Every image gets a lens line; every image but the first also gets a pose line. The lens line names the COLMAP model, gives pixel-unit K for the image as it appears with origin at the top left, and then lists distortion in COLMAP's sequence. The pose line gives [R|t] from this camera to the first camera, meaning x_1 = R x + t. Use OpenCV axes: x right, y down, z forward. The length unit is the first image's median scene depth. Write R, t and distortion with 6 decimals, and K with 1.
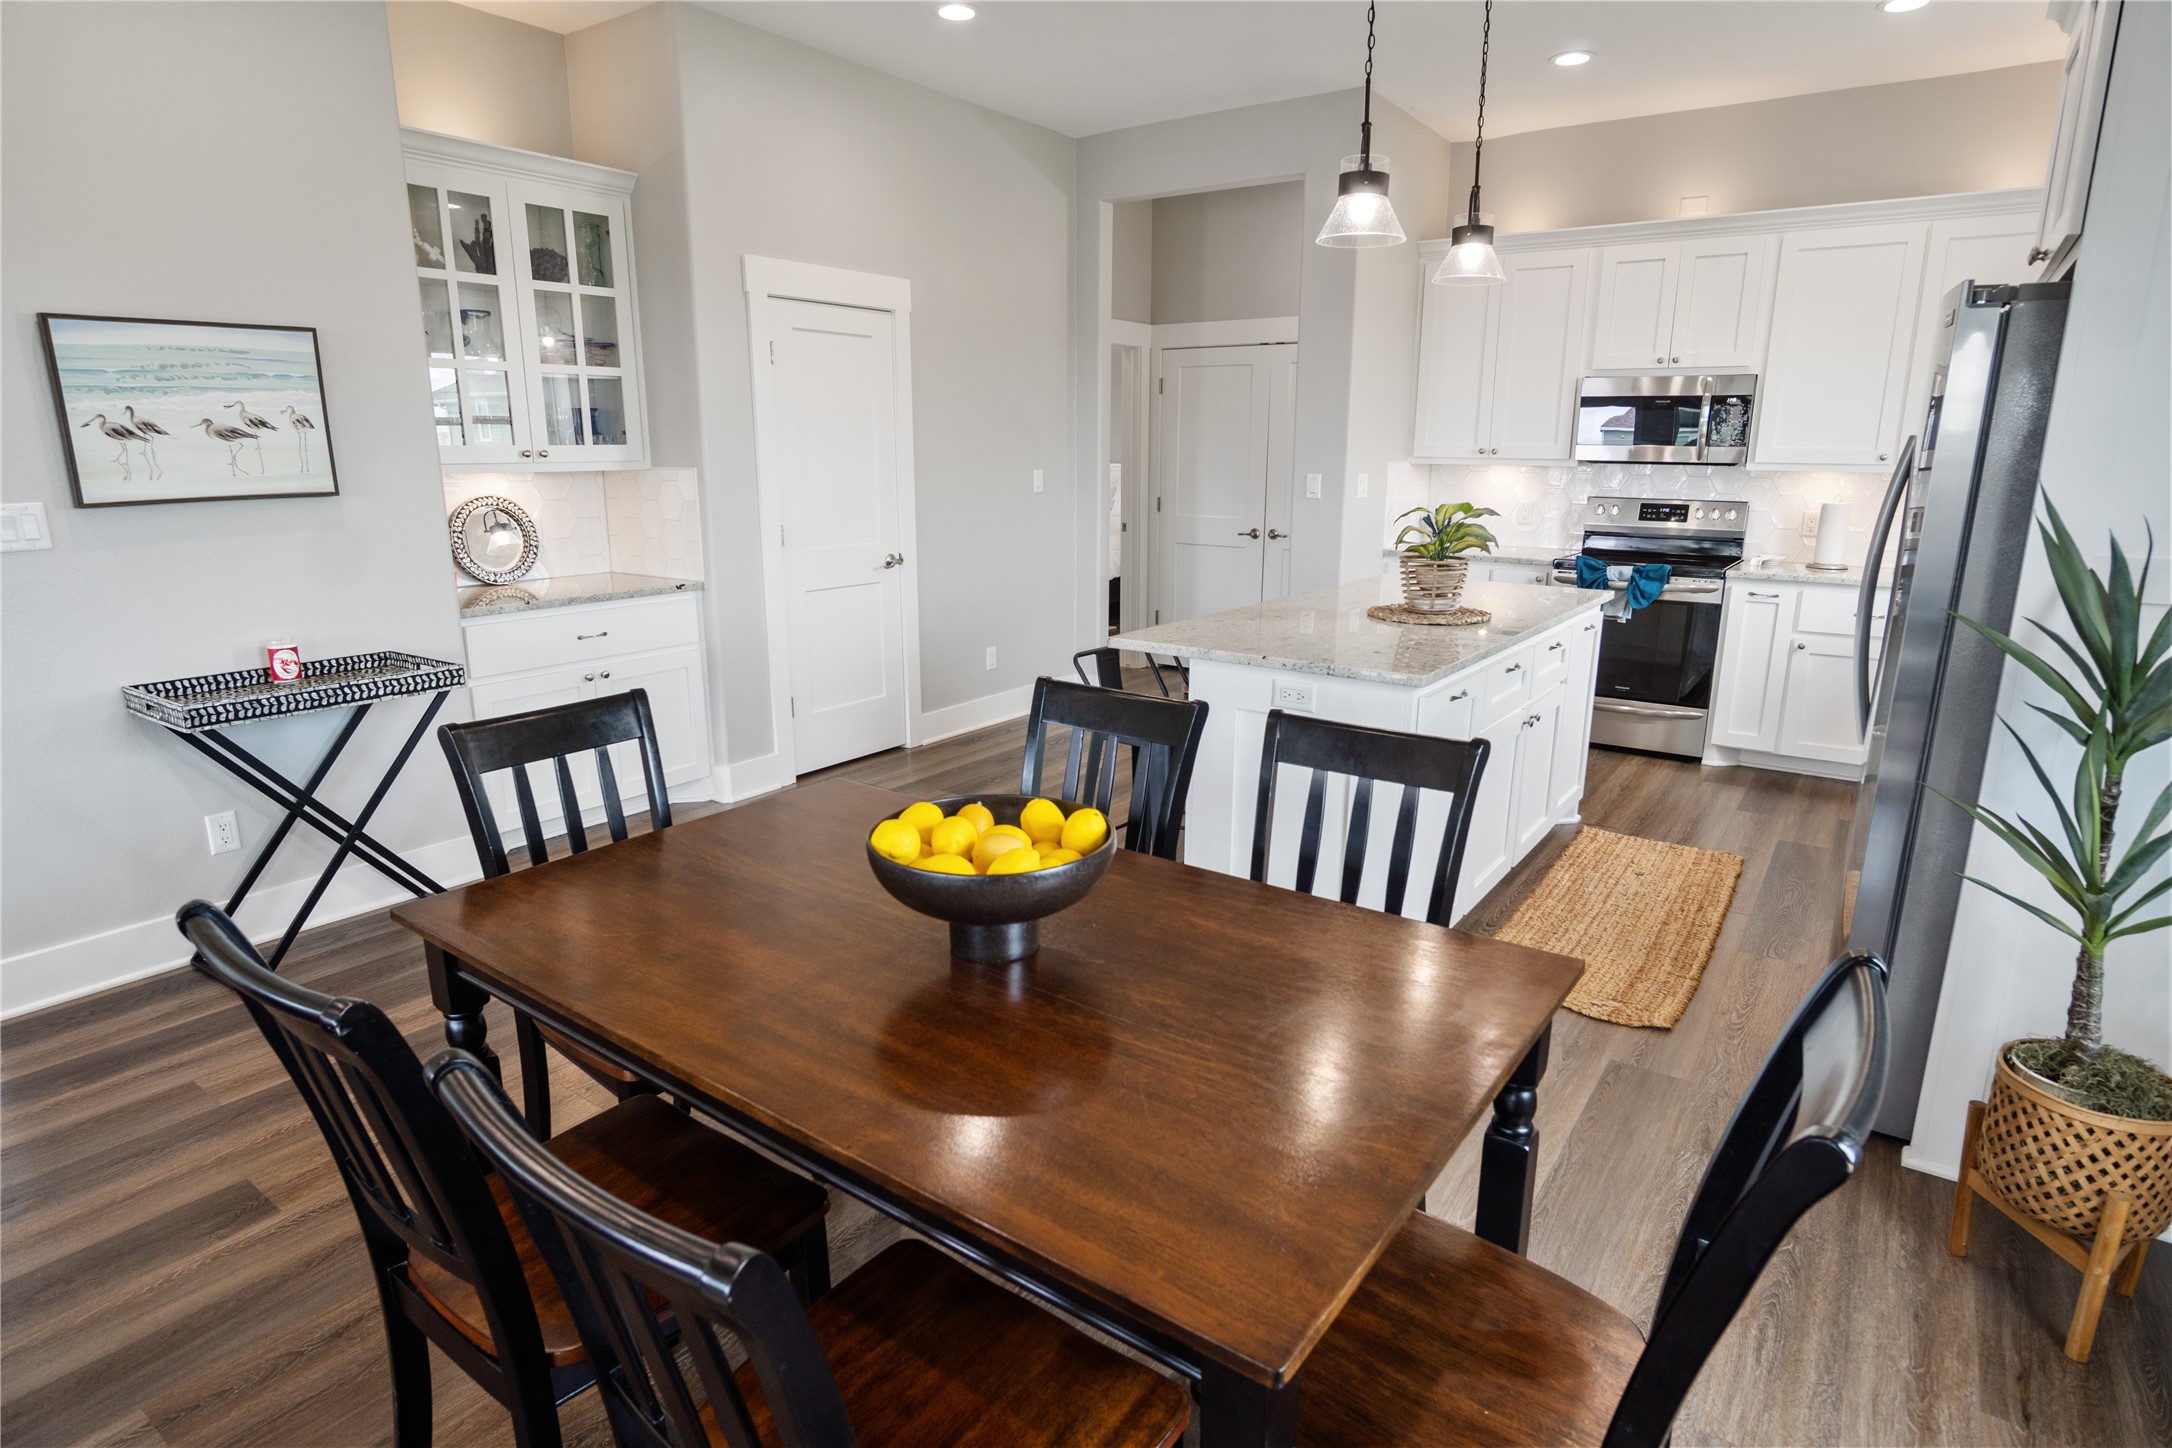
lens RADIAL K [[1157.8, 0, 1081.8], [0, 1157.8, 725.9], [0, 0, 1]] dist [-0.024668, 0.002315]
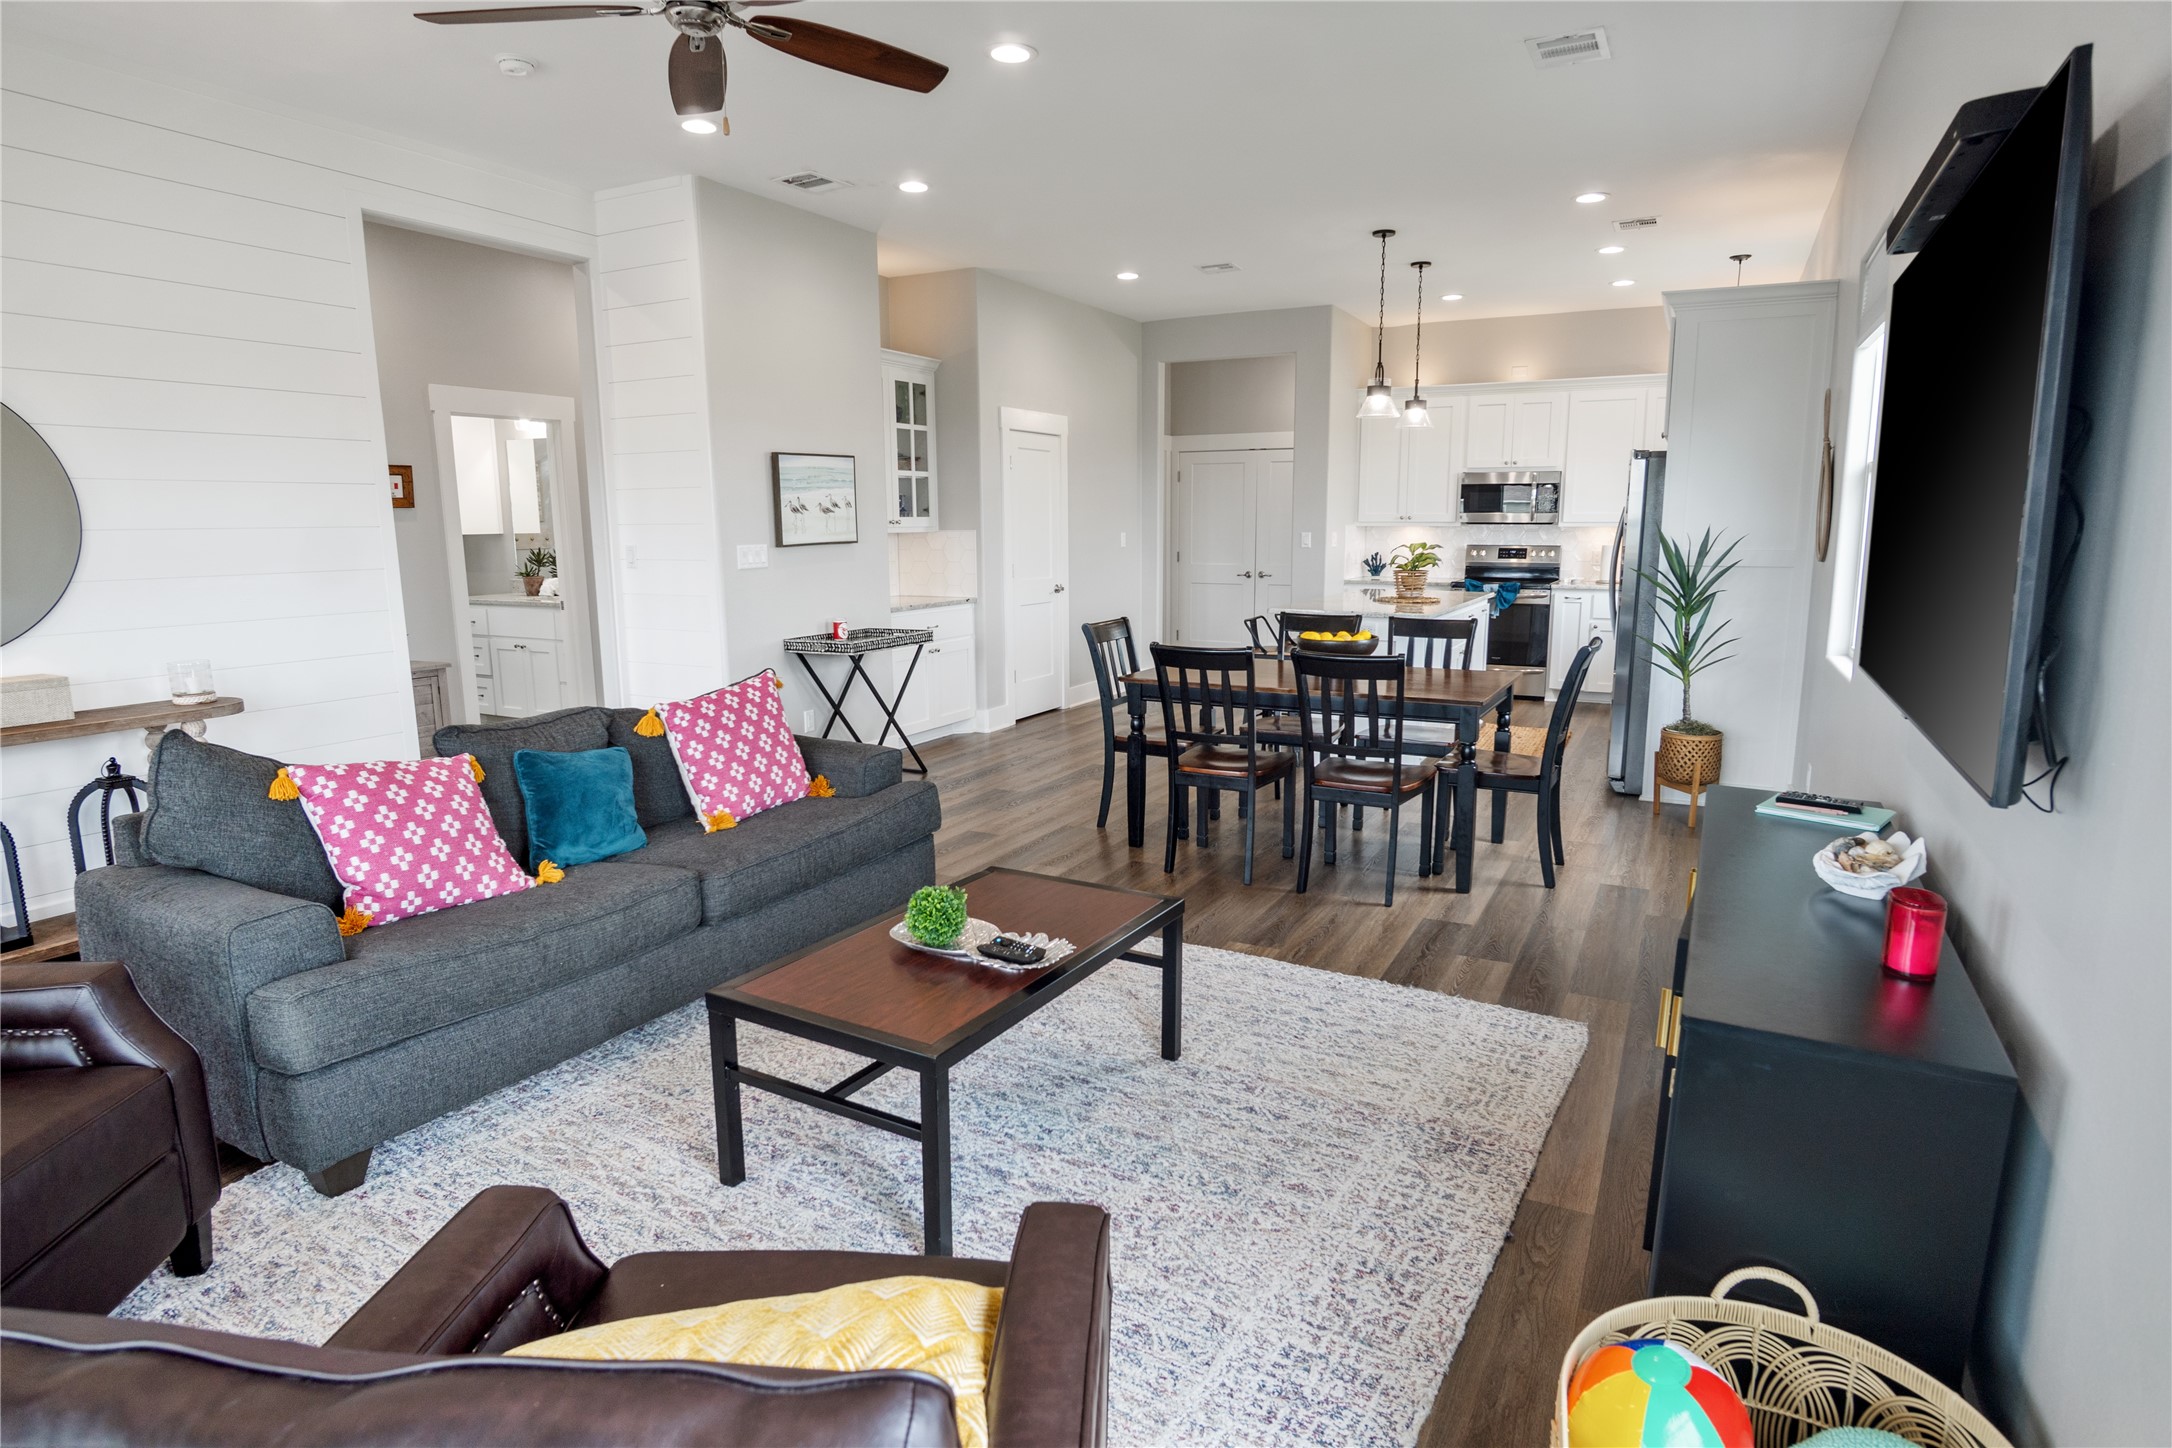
lens RADIAL K [[1157.8, 0, 1086.8], [0, 1157.8, 725.0], [0, 0, 1]] dist [-0.024668, 0.002315]
pose [[0.991224, -0.032062, 0.128248, -0.393090], [0.040126, 0.997343, -0.060796, 0.168037], [-0.125958, 0.065409, 0.989877, -0.669779]]
